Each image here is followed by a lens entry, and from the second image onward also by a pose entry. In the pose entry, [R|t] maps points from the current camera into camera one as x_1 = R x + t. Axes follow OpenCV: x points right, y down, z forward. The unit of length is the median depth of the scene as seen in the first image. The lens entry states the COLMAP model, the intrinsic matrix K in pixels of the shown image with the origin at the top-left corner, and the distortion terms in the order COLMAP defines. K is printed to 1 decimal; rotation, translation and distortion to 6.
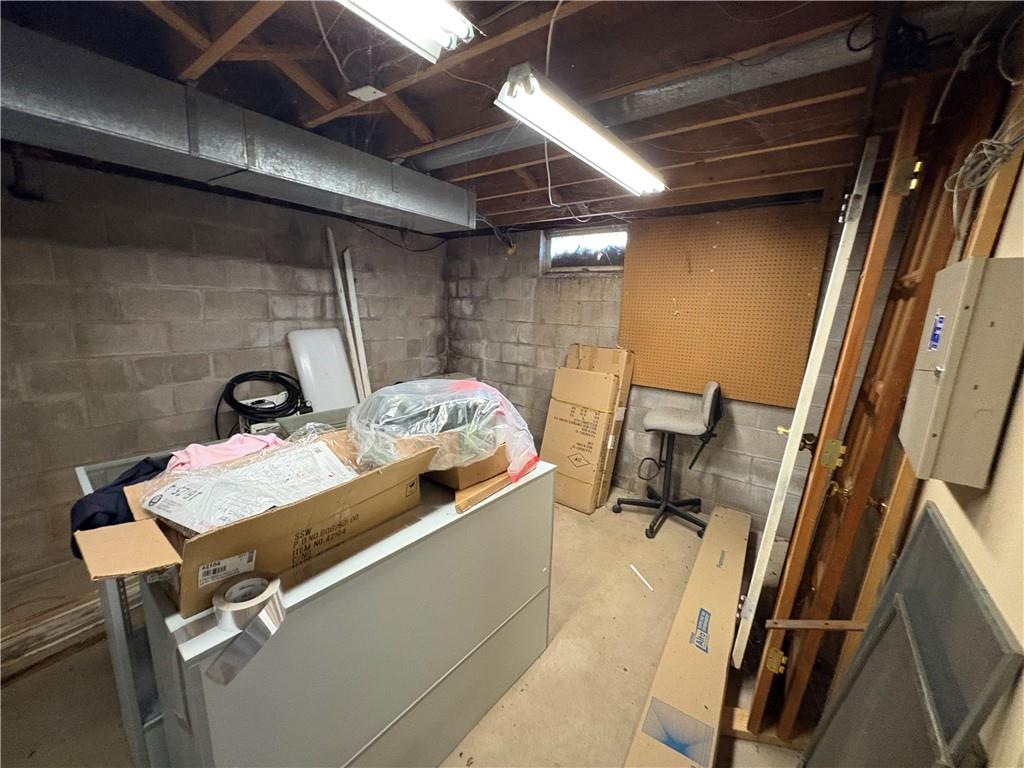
lens RADIAL K [[406.2, 0, 509.2], [0, 406.2, 384.5], [0, 0, 1]] dist [0.000301, -0.000736]
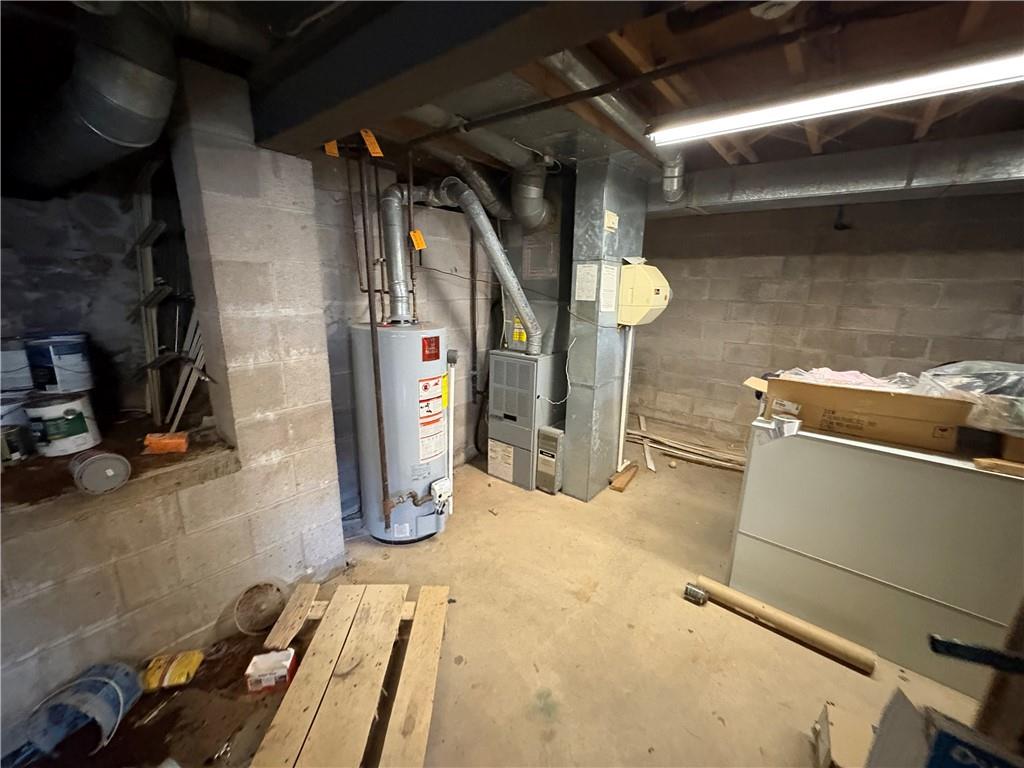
lens RADIAL K [[406.2, 0, 510.5], [0, 406.2, 380.5], [0, 0, 1]] dist [0.000301, -0.000736]
pose [[-0.028568, 0.202715, -0.978821, 0.960459], [-0.219389, 0.954073, 0.203992, 0.140347], [0.975219, 0.220570, 0.017218, -0.324623]]
